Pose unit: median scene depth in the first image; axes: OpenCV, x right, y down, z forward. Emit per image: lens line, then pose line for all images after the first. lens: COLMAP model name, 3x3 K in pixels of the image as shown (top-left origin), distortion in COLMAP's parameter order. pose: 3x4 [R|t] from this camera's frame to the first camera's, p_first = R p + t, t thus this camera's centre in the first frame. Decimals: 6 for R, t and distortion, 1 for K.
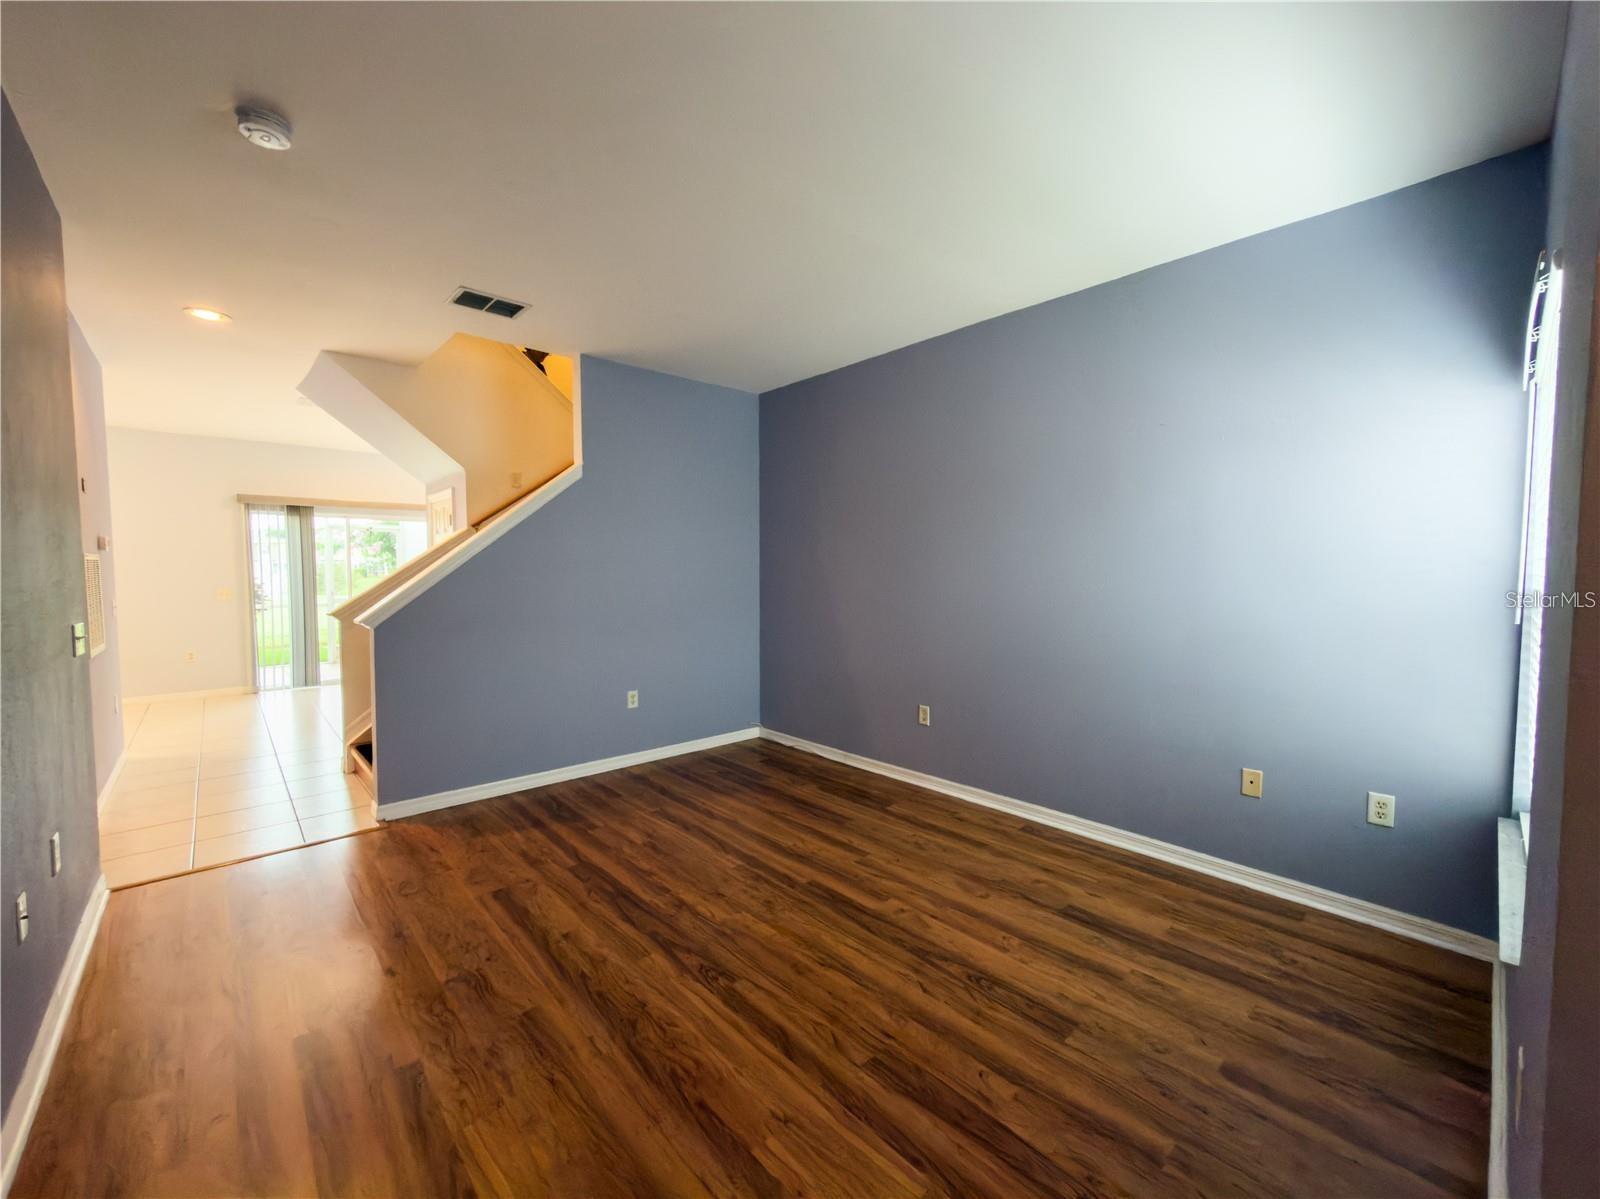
lens RADIAL K [[639.5, 0, 800.0], [0, 639.5, 599.5], [0, 0, 1]] dist [0.000143, -0.000190]
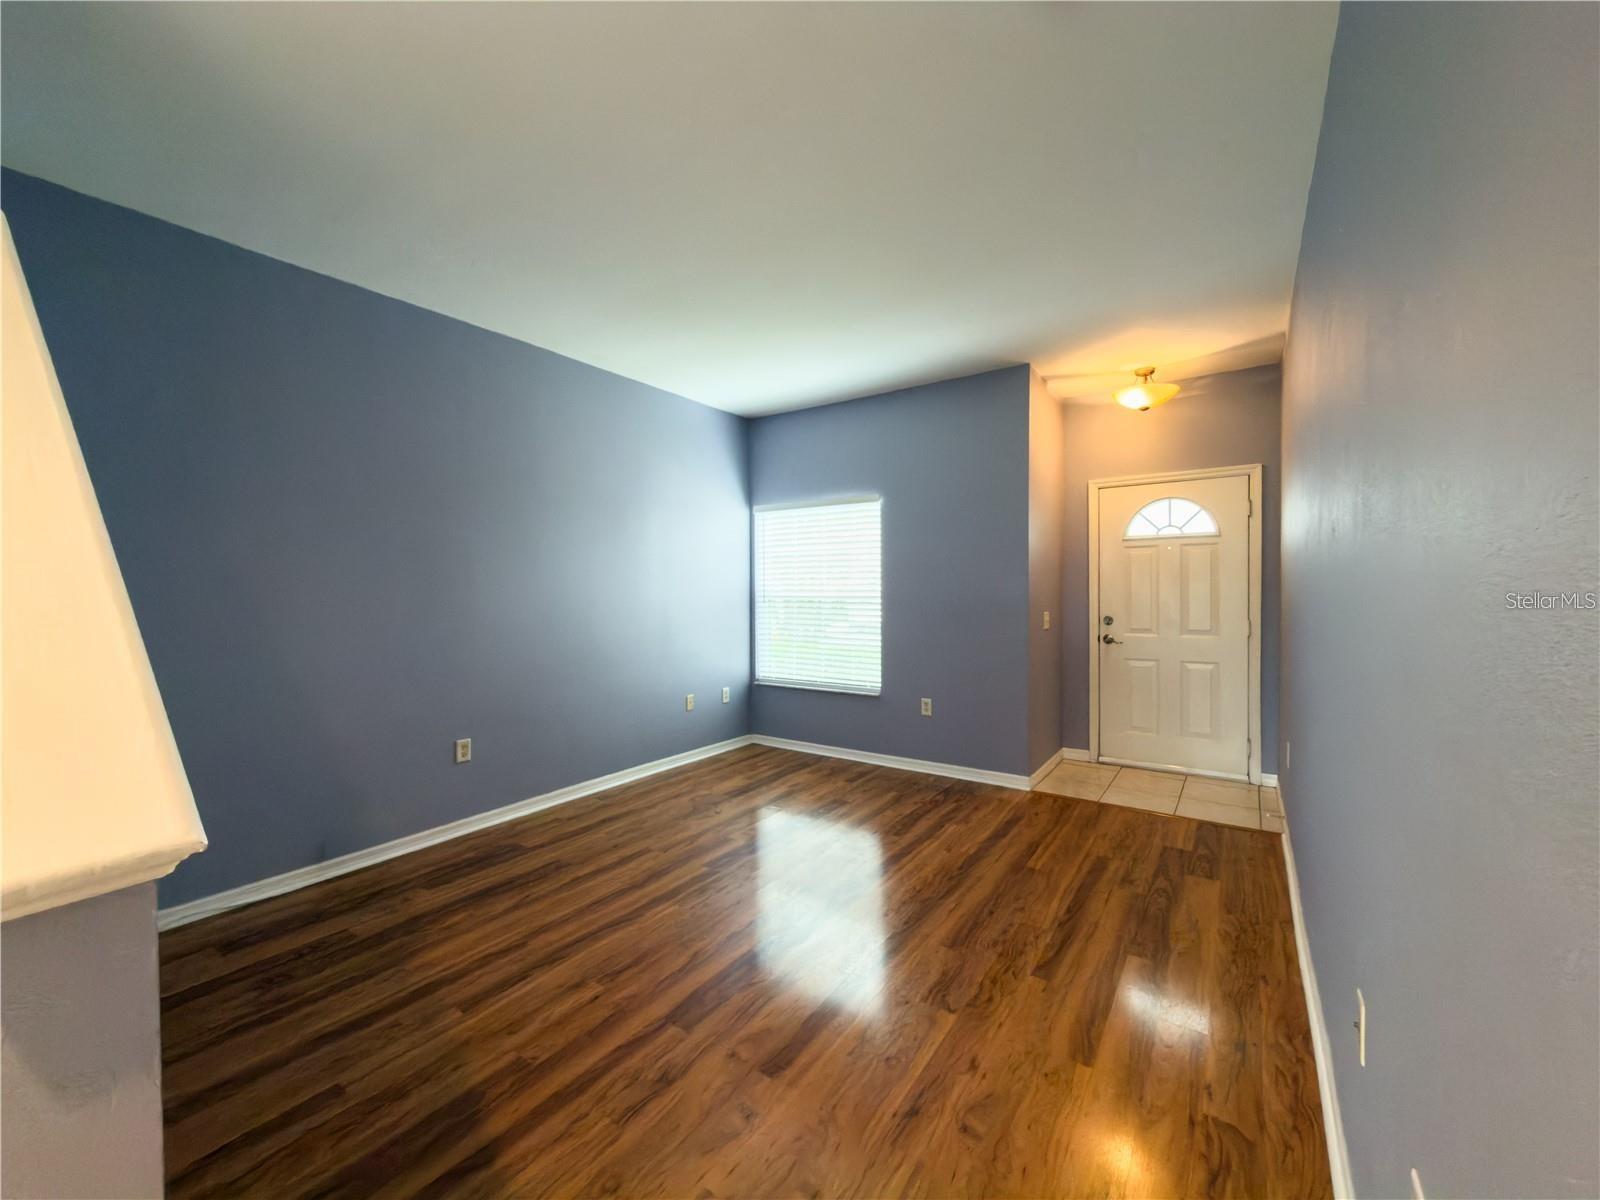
lens RADIAL K [[639.5, 0, 800.0], [0, 639.5, 600.0], [0, 0, 1]] dist [0.000143, -0.000190]
pose [[-0.220398, -0.016076, 0.975278, -0.994782], [0.053335, 0.998170, 0.028507, -0.029632], [-0.973951, 0.058299, -0.219137, 0.982156]]
